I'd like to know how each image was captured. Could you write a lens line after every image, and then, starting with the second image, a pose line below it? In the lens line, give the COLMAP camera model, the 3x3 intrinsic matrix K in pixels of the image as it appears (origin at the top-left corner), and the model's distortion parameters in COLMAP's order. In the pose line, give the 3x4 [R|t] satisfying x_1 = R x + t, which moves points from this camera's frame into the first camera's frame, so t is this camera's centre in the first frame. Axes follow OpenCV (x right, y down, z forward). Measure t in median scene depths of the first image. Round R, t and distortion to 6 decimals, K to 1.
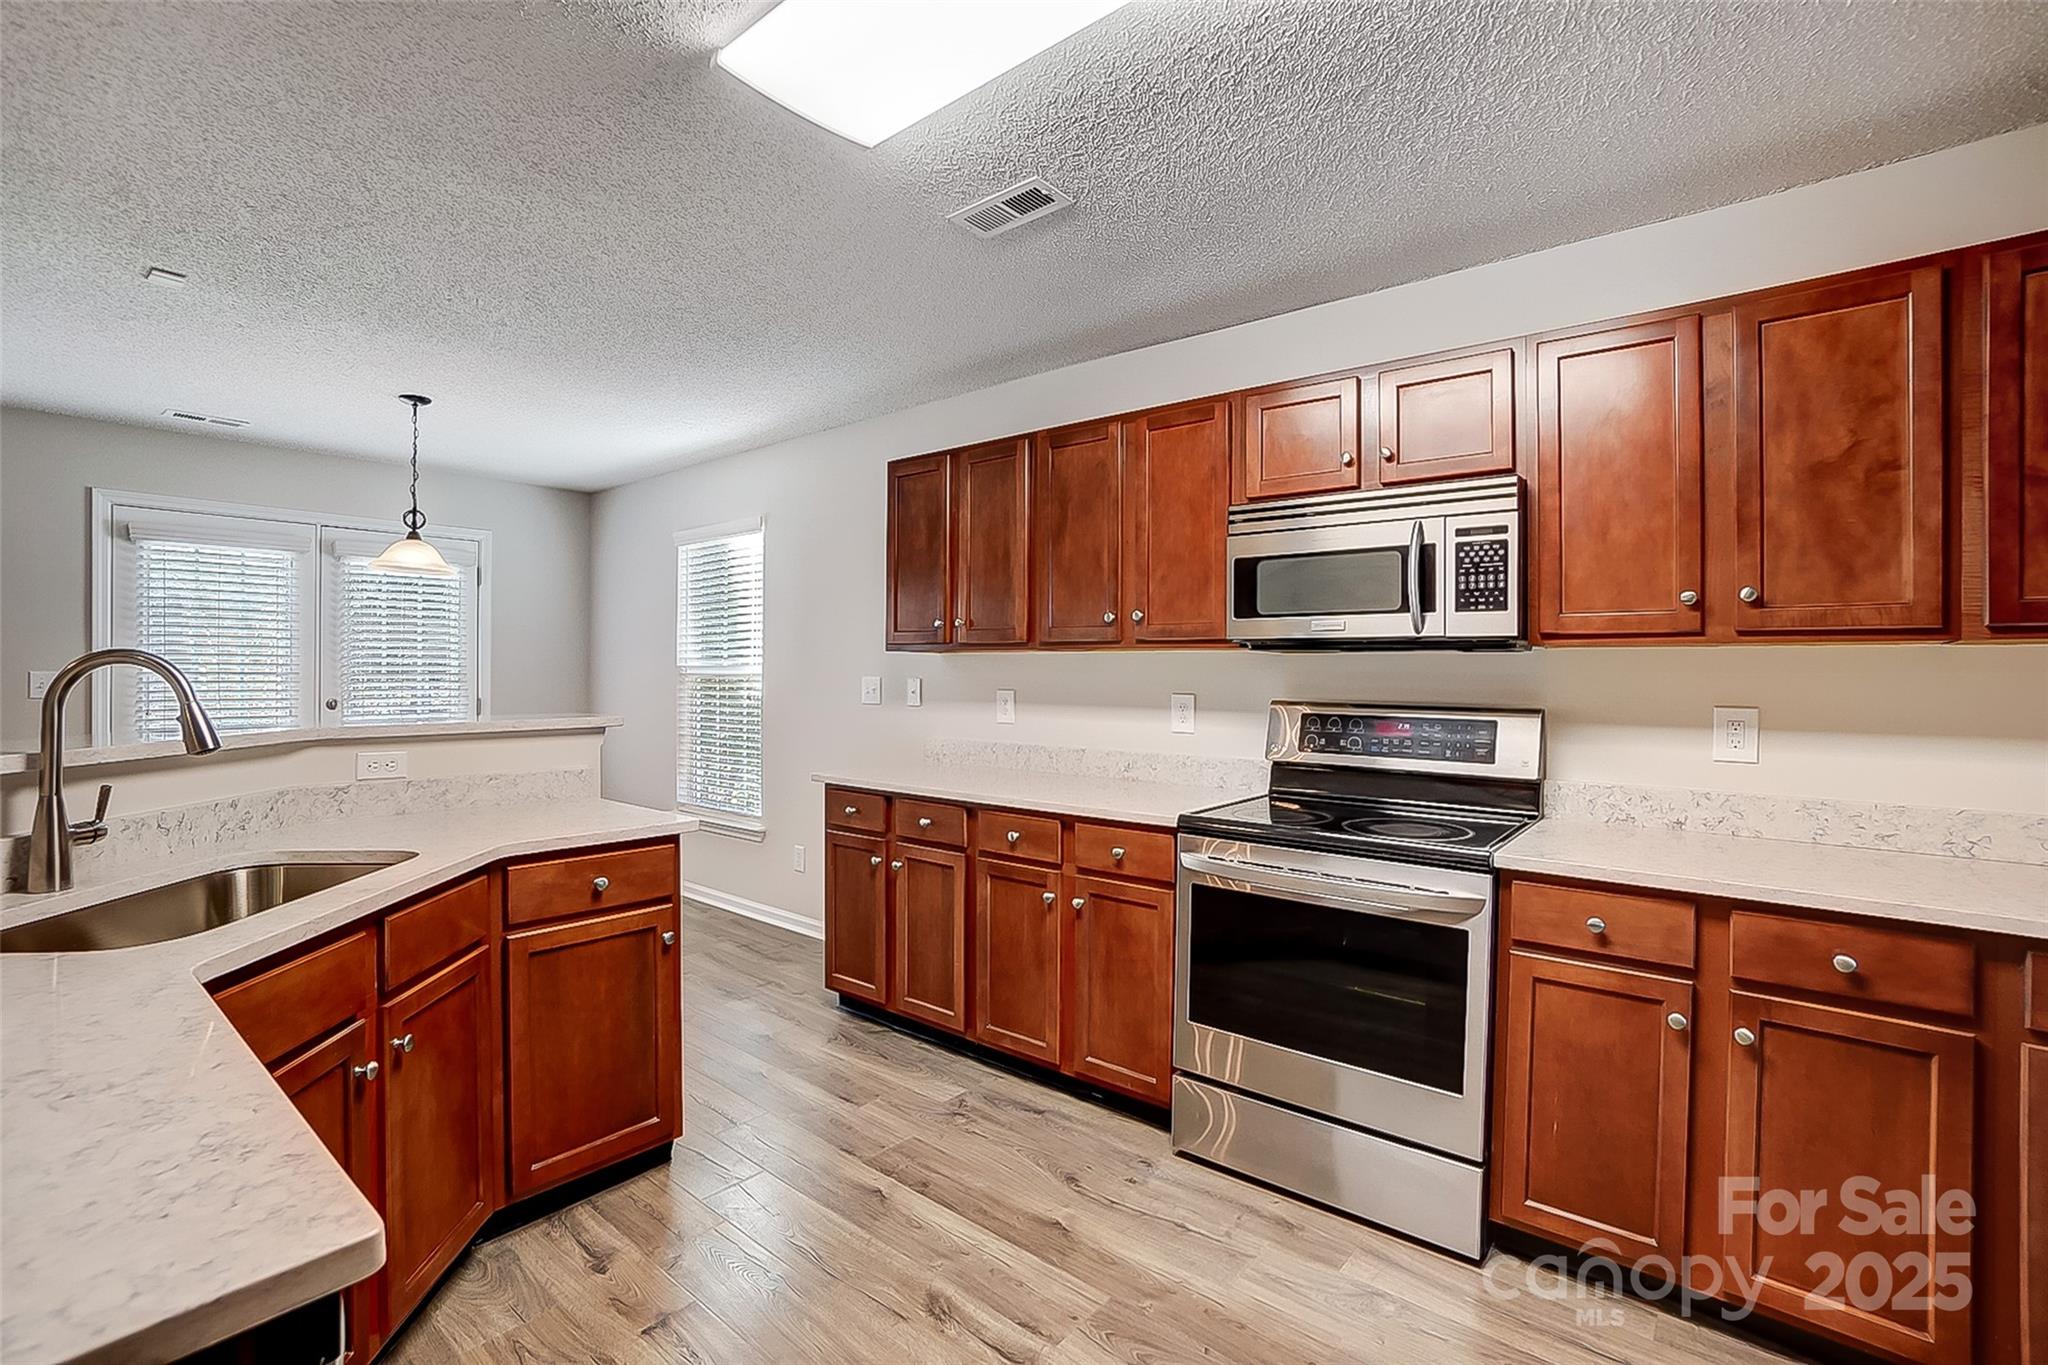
lens RADIAL K [[916.9, 0, 999.5], [0, 916.9, 667.6], [0, 0, 1]] dist [-0.051497, 0.014608]
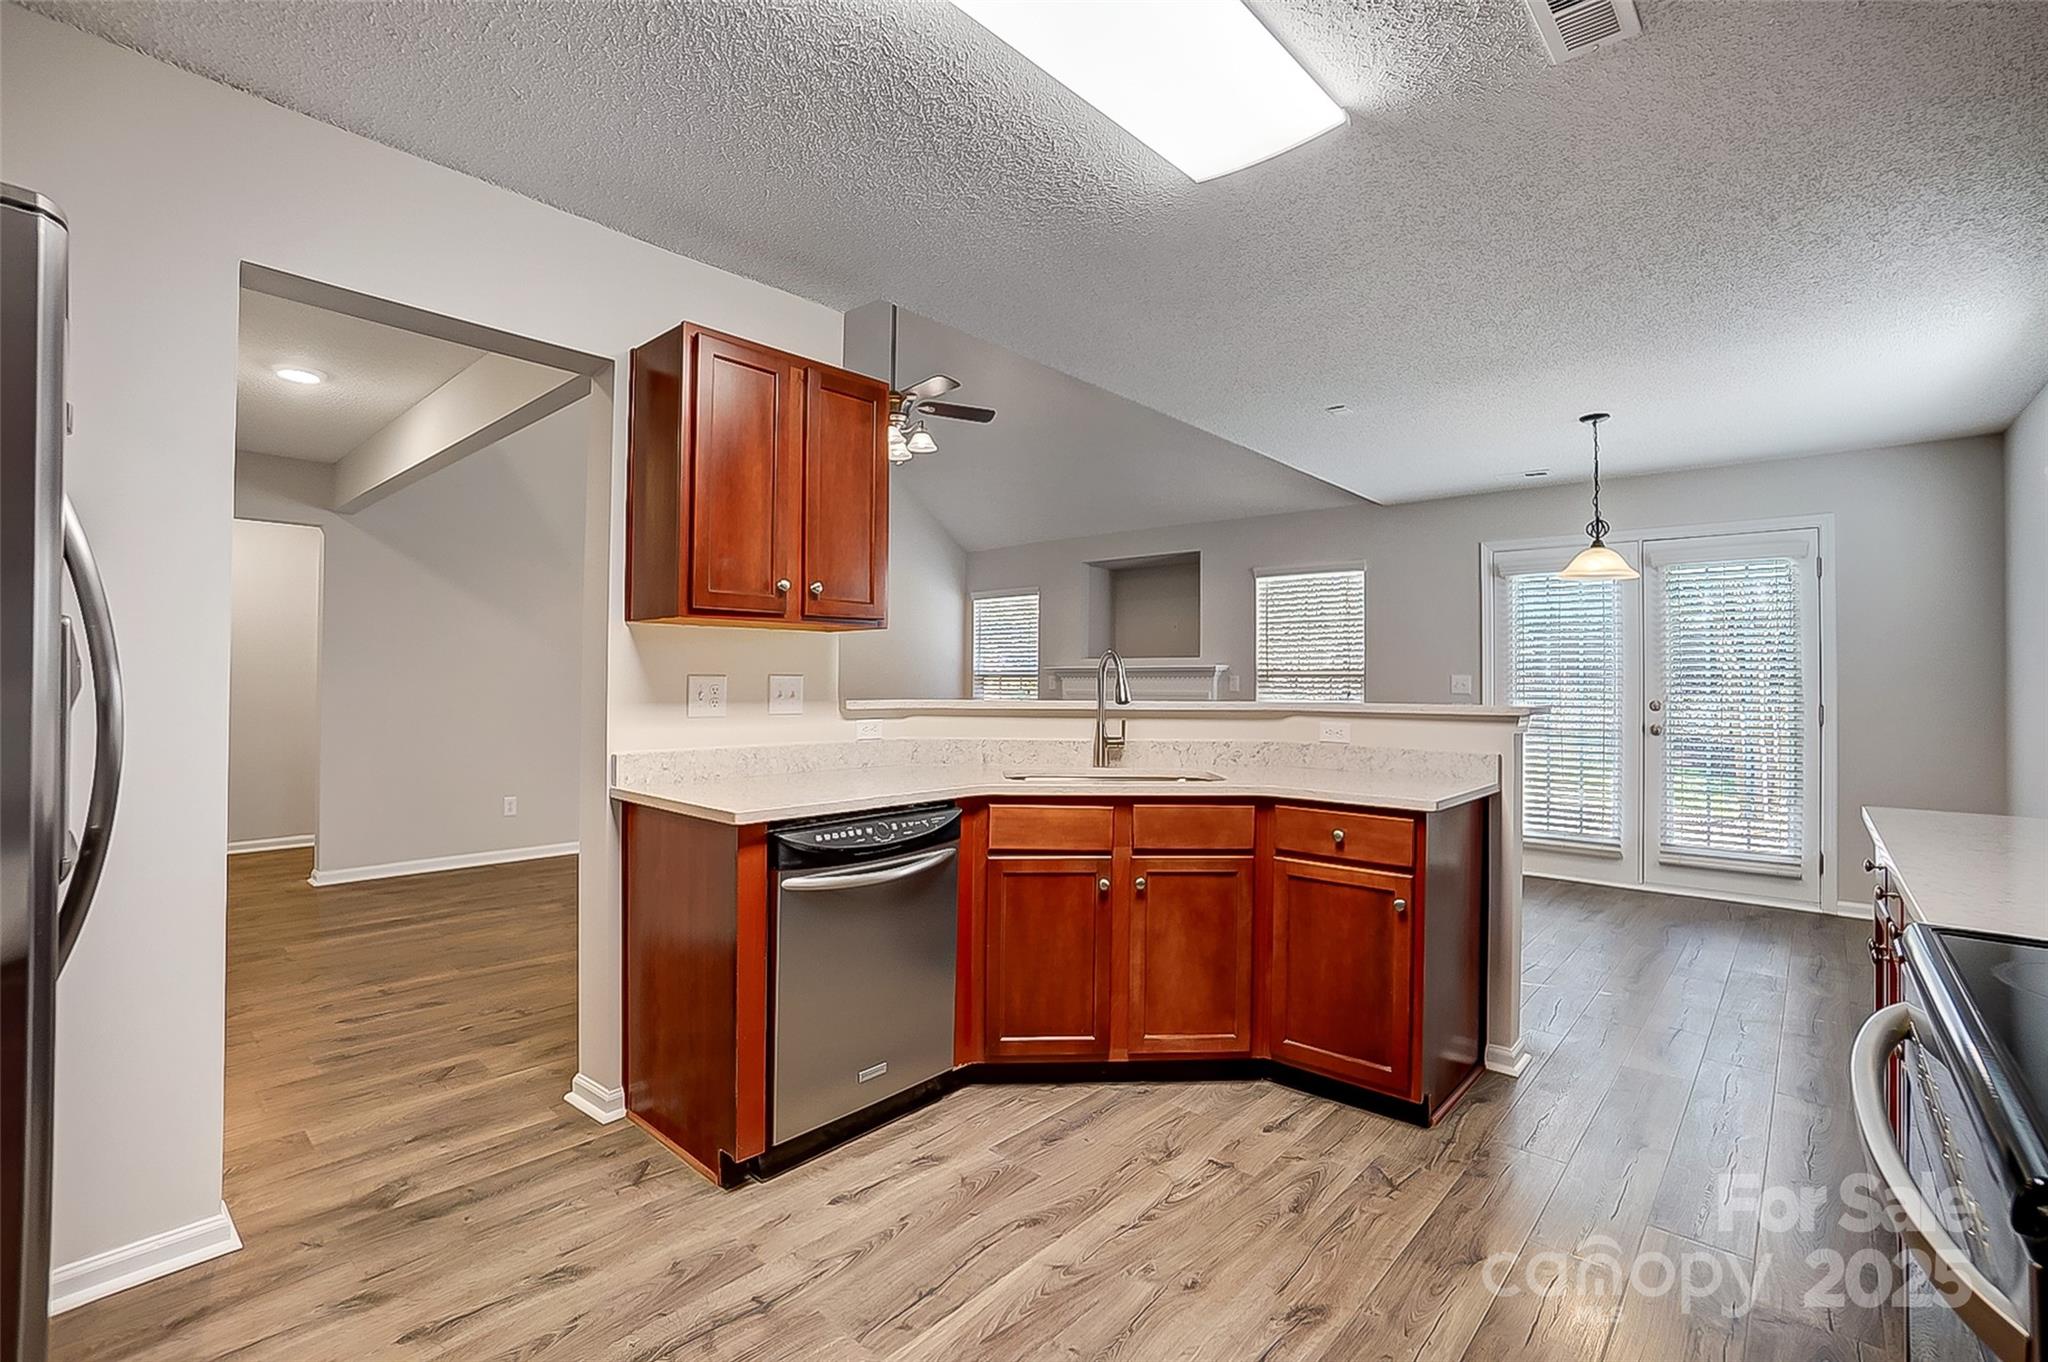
lens RADIAL K [[916.9, 0, 1029.6], [0, 916.9, 661.2], [0, 0, 1]] dist [-0.051497, 0.014608]
pose [[-0.017966, -0.027117, -0.999471, 0.693199], [-0.003734, 0.999627, -0.027054, 0.039073], [0.999832, 0.003246, -0.018061, 0.557507]]
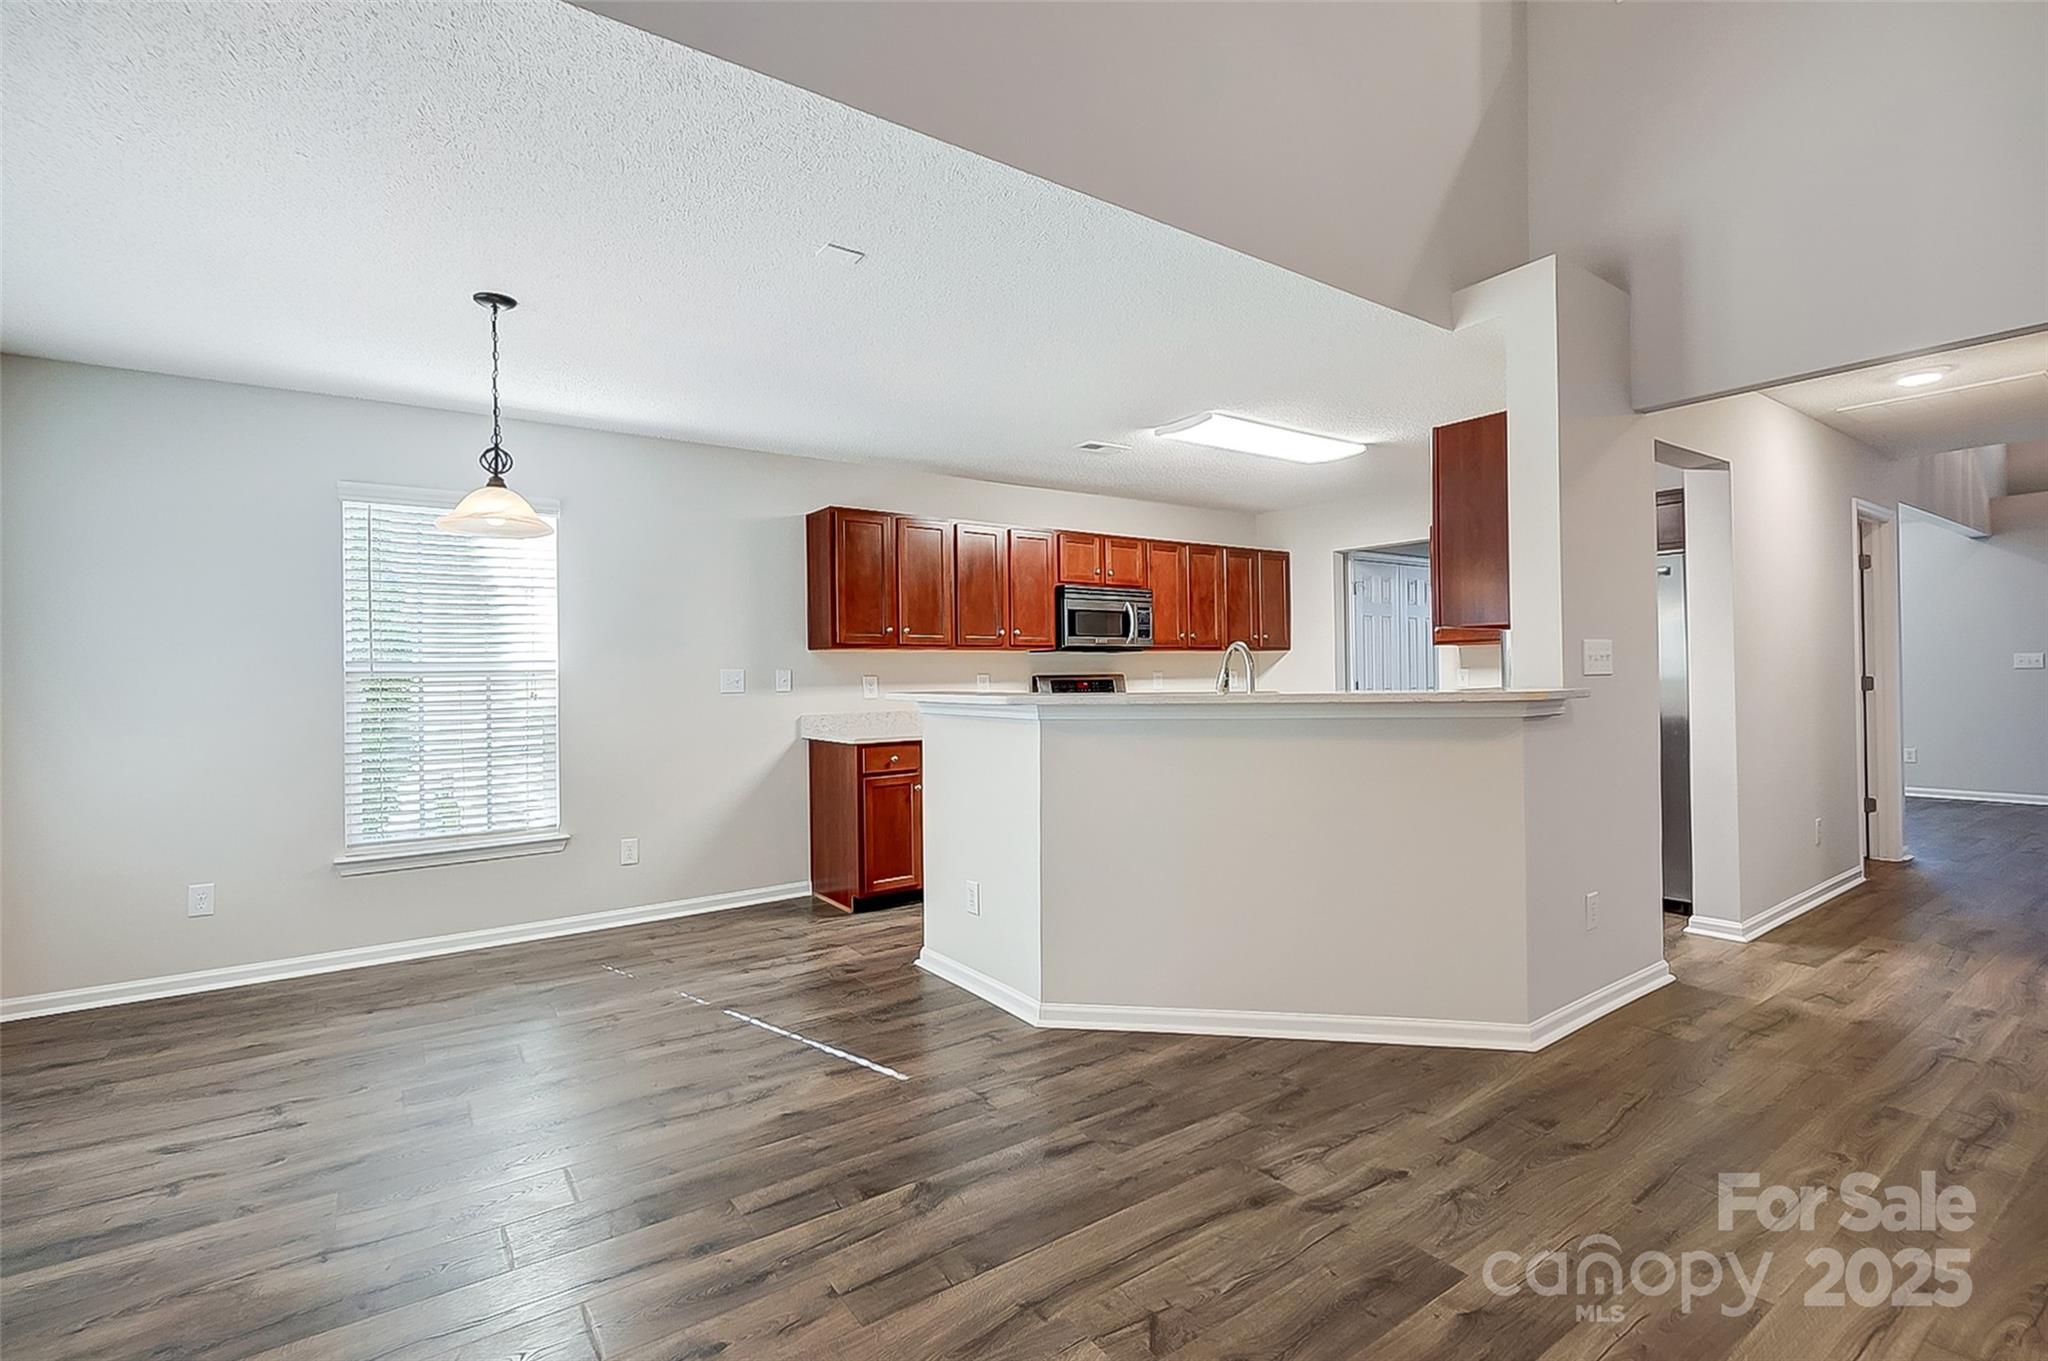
lens RADIAL K [[916.9, 0, 1022.3], [0, 916.9, 661.4], [0, 0, 1]] dist [-0.051497, 0.014608]
pose [[0.242950, 0.004087, 0.970030, -2.073846], [0.012078, 0.999901, -0.007237, 0.022480], [-0.969964, 0.013474, 0.242876, 0.635167]]
